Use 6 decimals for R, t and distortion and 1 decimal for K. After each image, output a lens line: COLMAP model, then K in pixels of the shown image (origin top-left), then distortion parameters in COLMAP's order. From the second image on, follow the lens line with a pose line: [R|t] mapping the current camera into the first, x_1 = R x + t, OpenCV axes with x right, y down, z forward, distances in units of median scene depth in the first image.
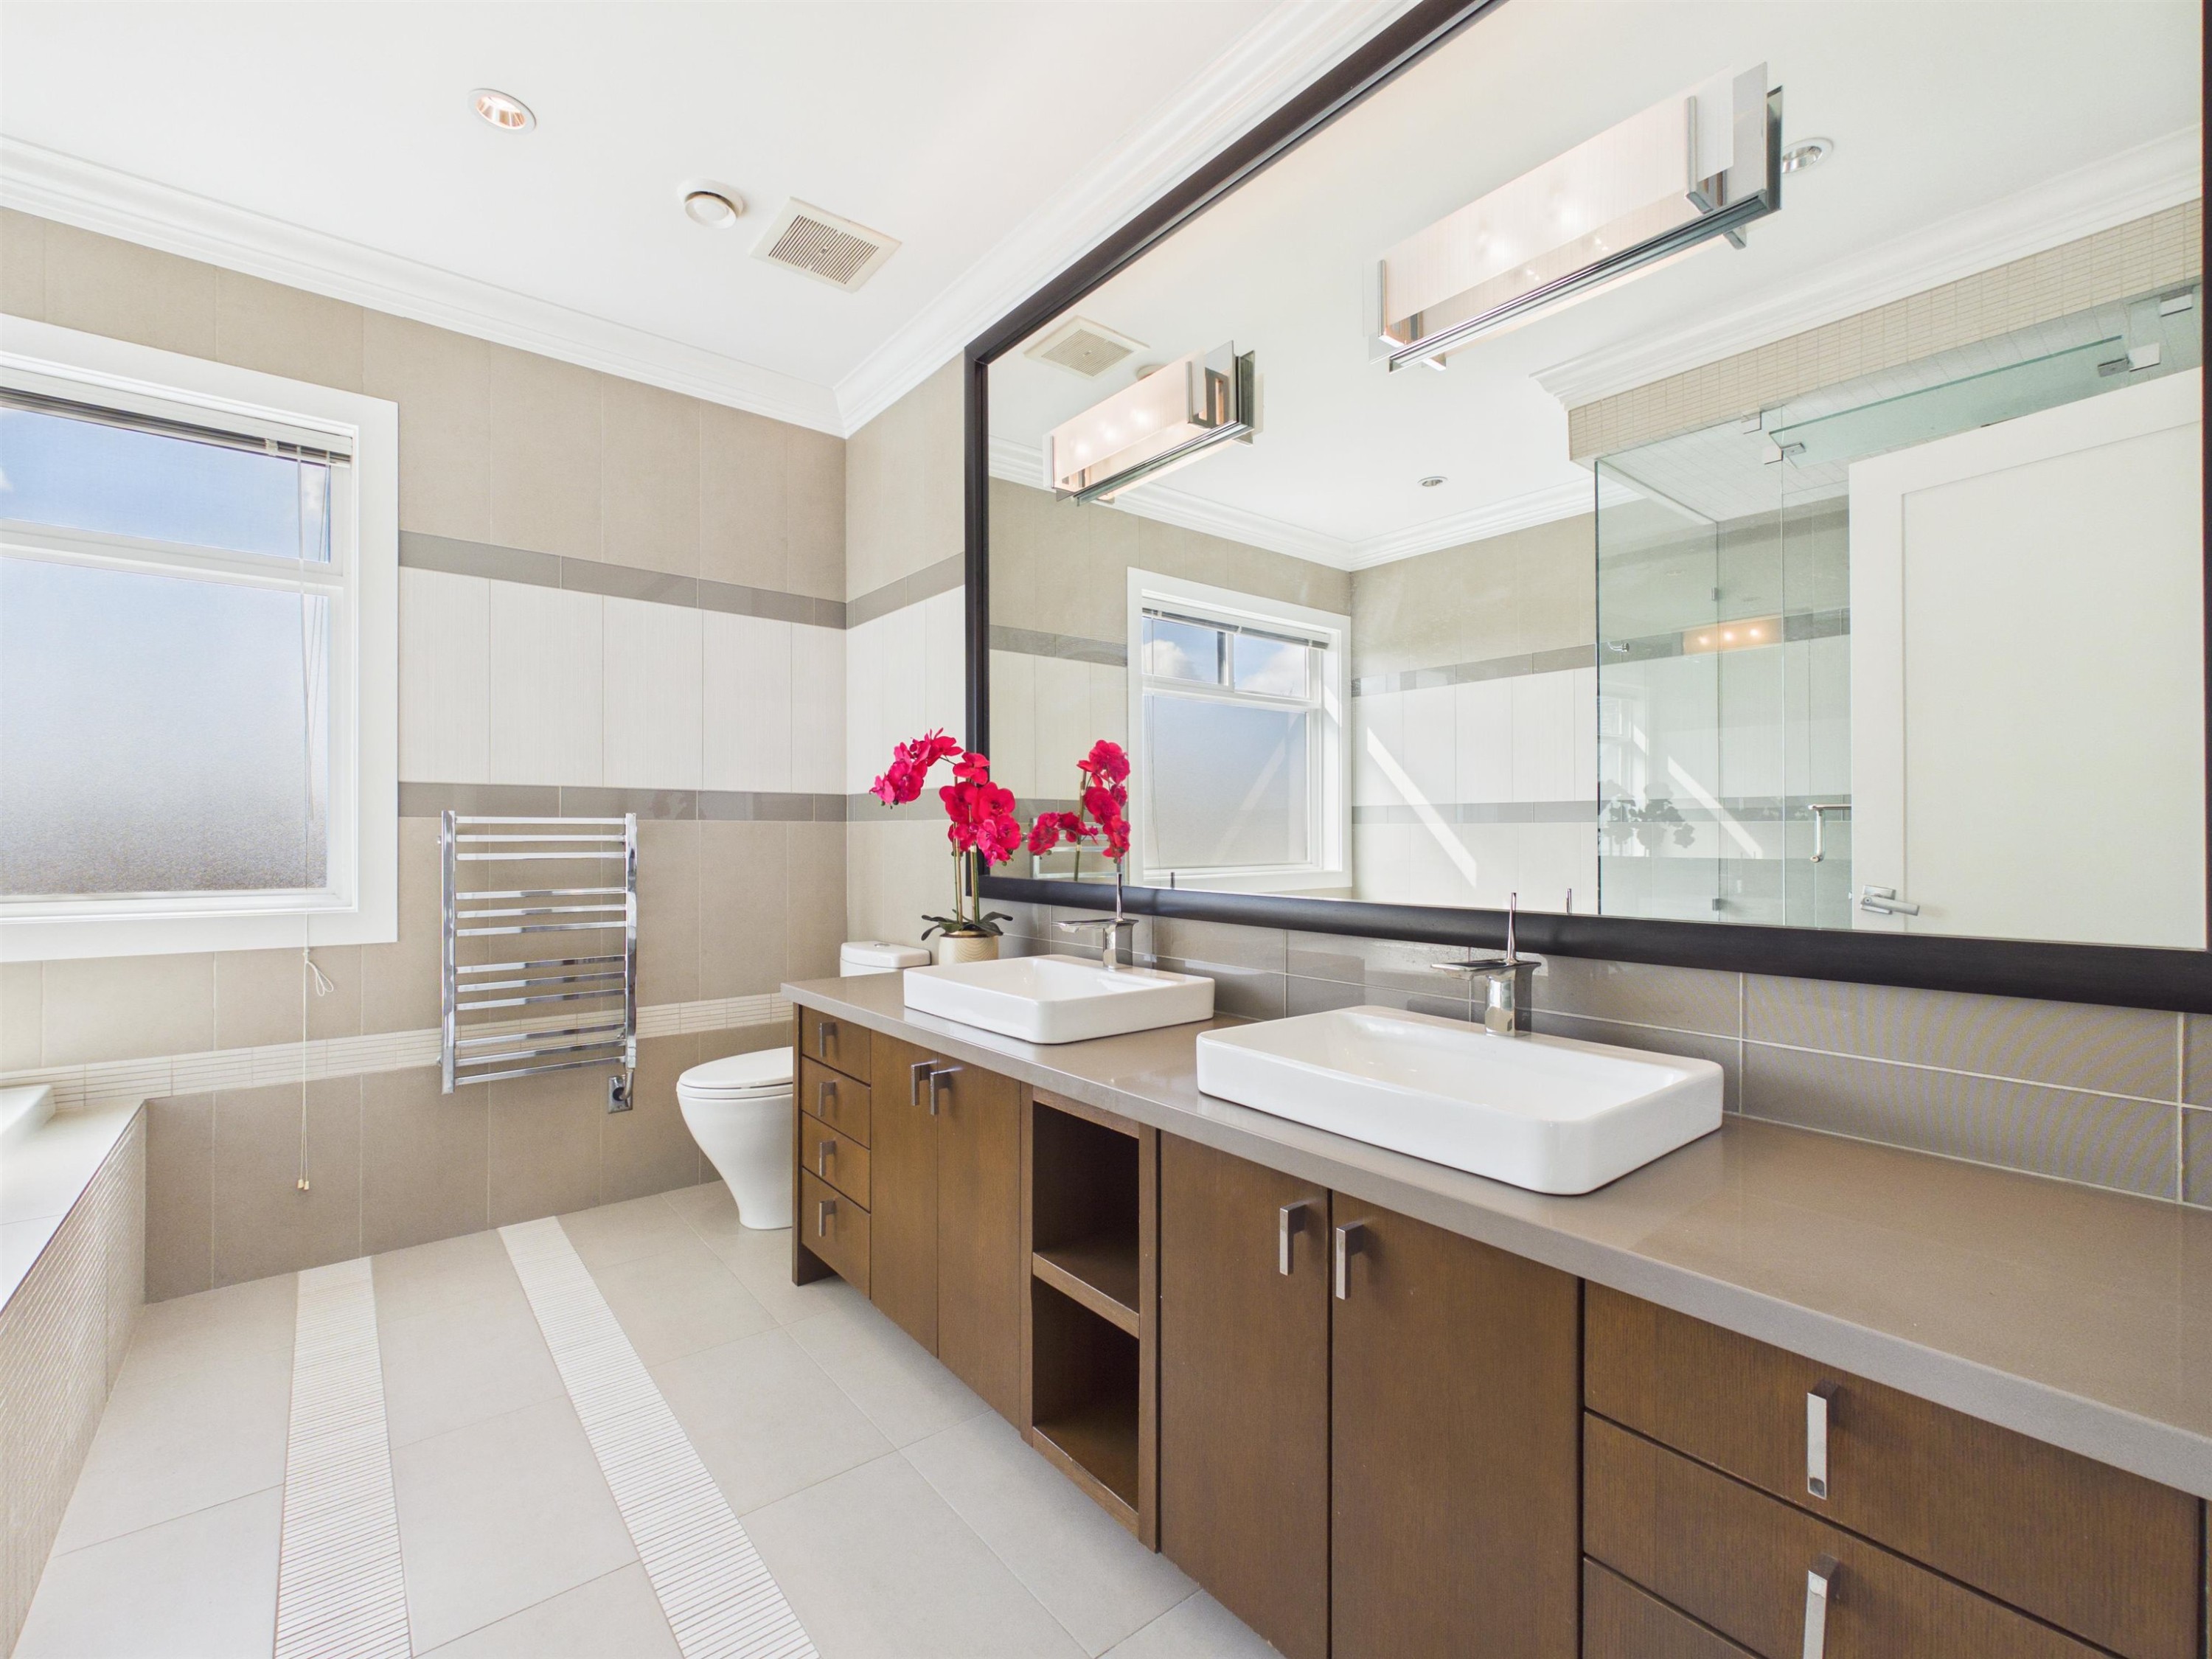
lens RADIAL K [[966.6, 0, 1106.0], [0, 966.6, 829.5], [0, 0, 1]] dist [0.000596, 0.000292]
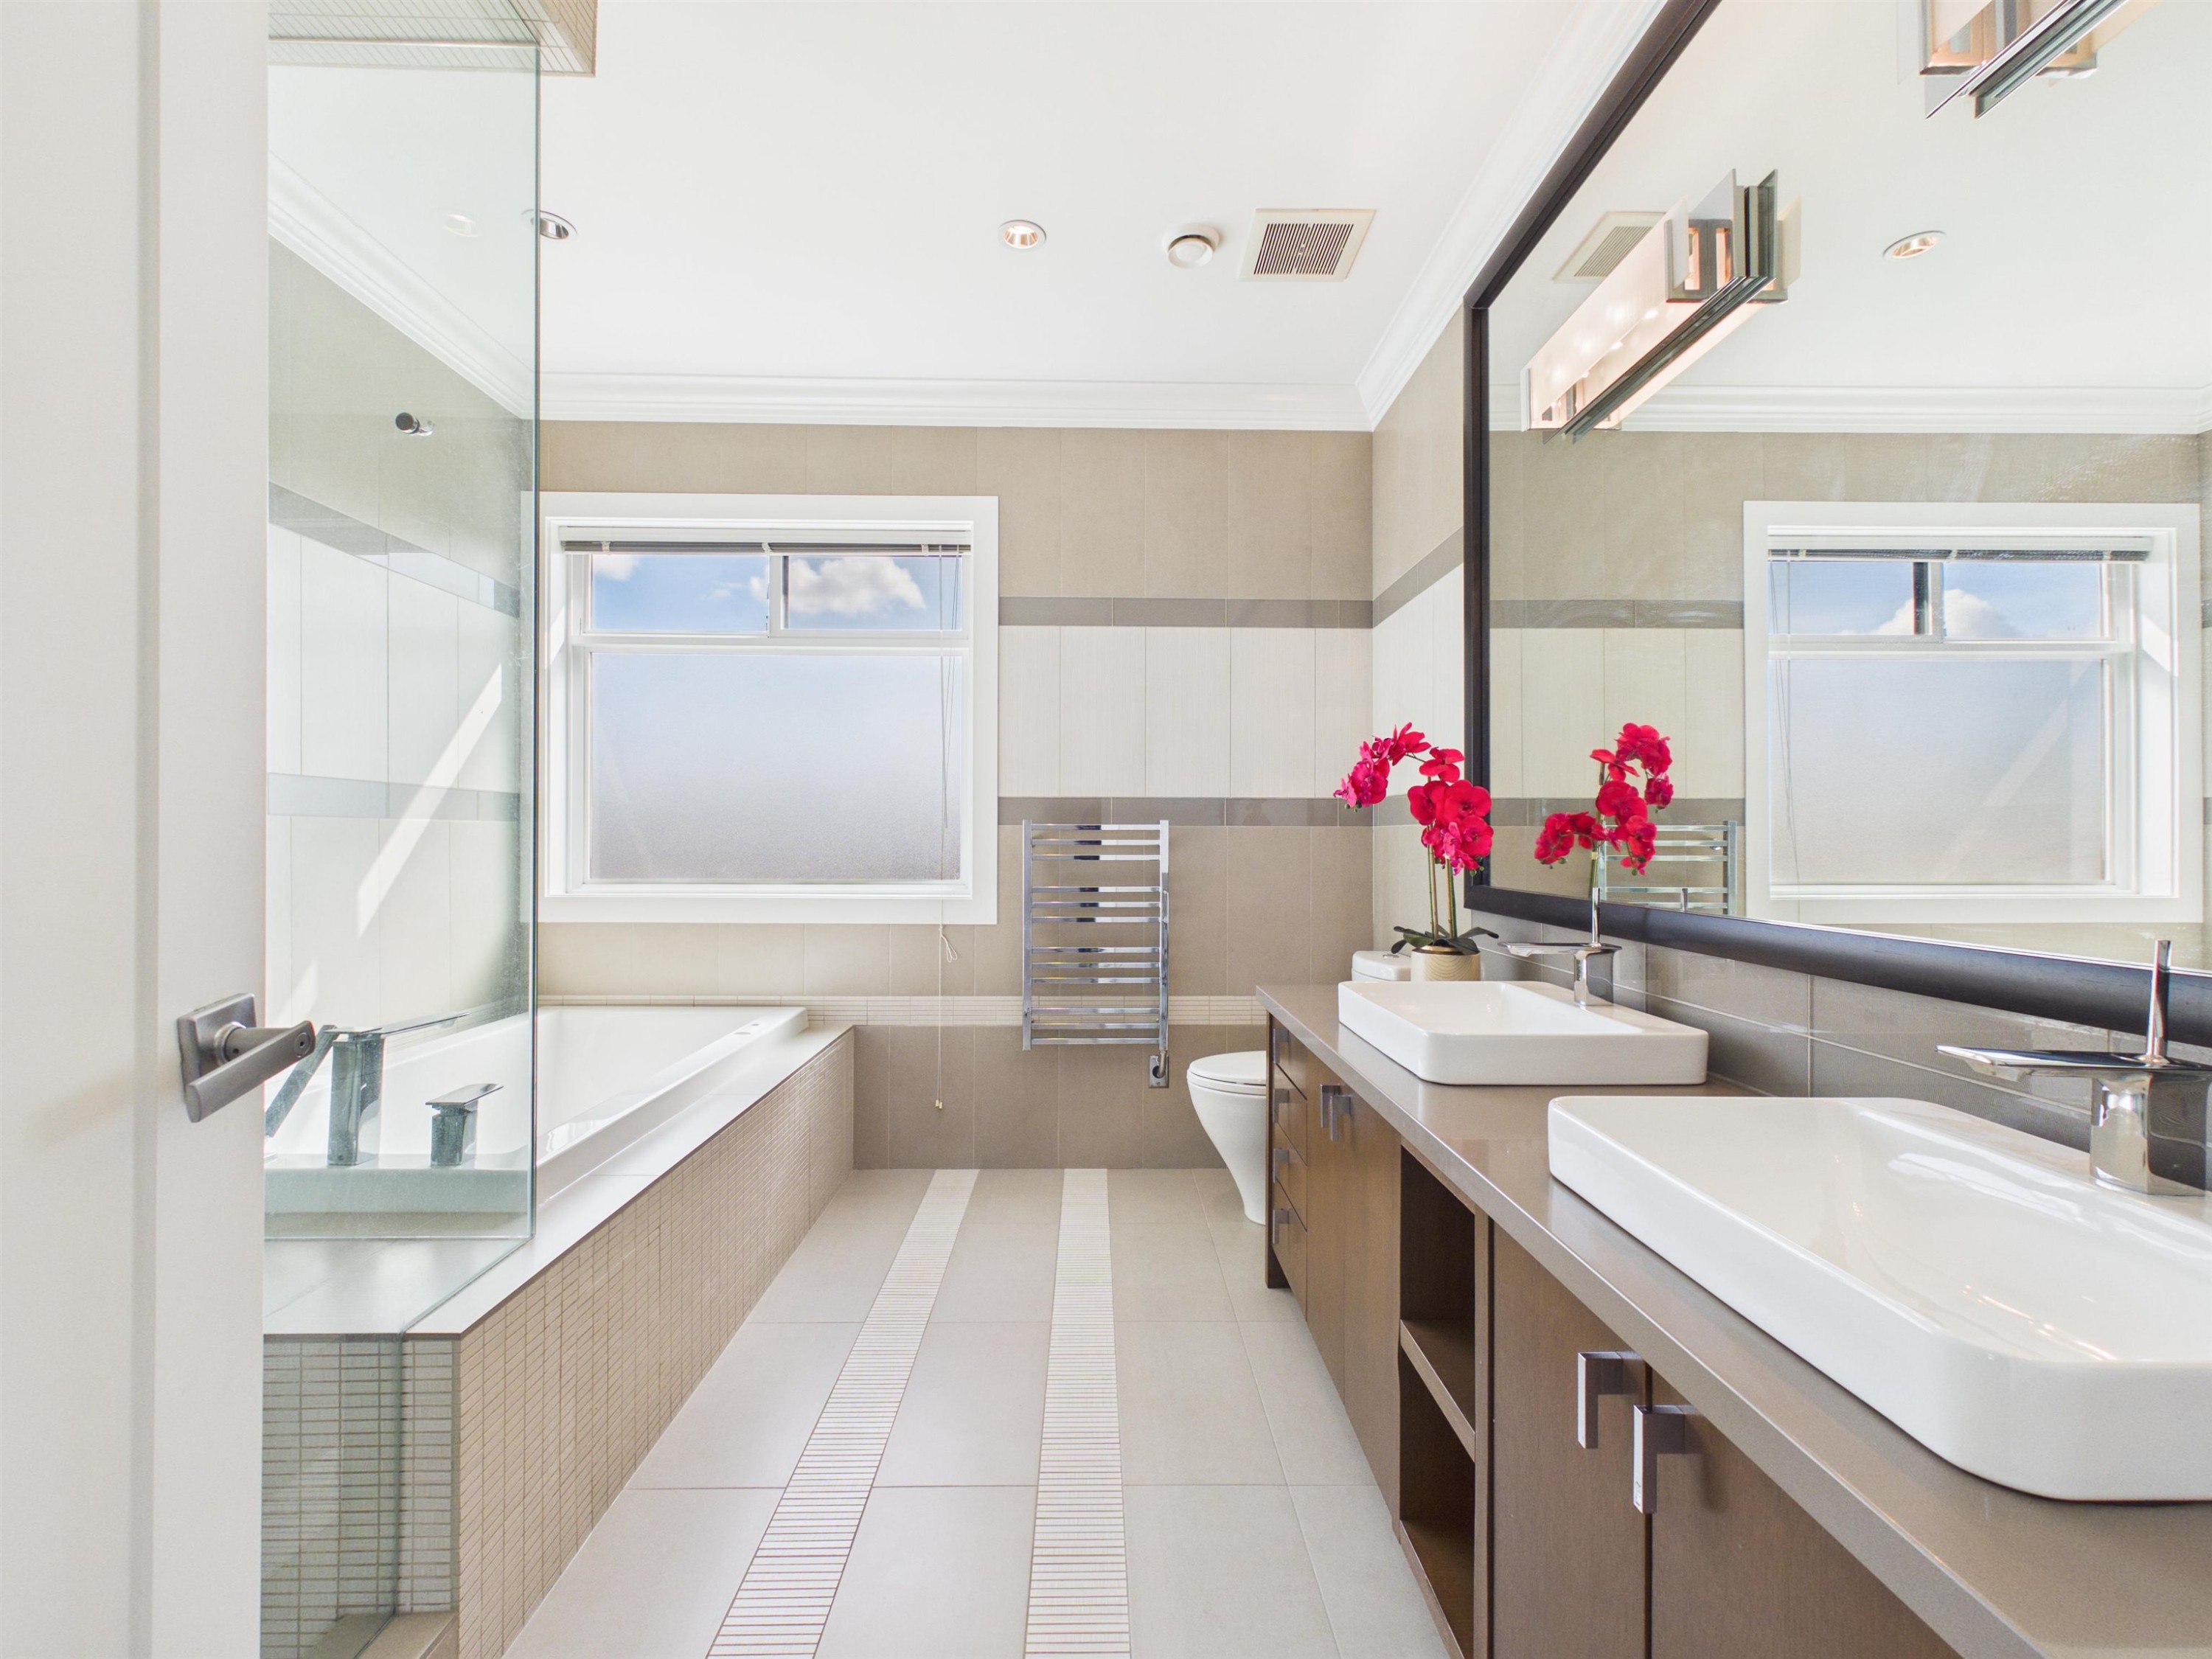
lens RADIAL K [[967.2, 0, 1109.8], [0, 967.2, 836.0], [0, 0, 1]] dist [-0.000387, -0.000119]
pose [[0.791198, -0.001308, -0.611558, 0.155215], [0.001688, 0.999999, 0.000045, 0.001424], [0.611557, -0.001068, 0.791200, 0.095103]]
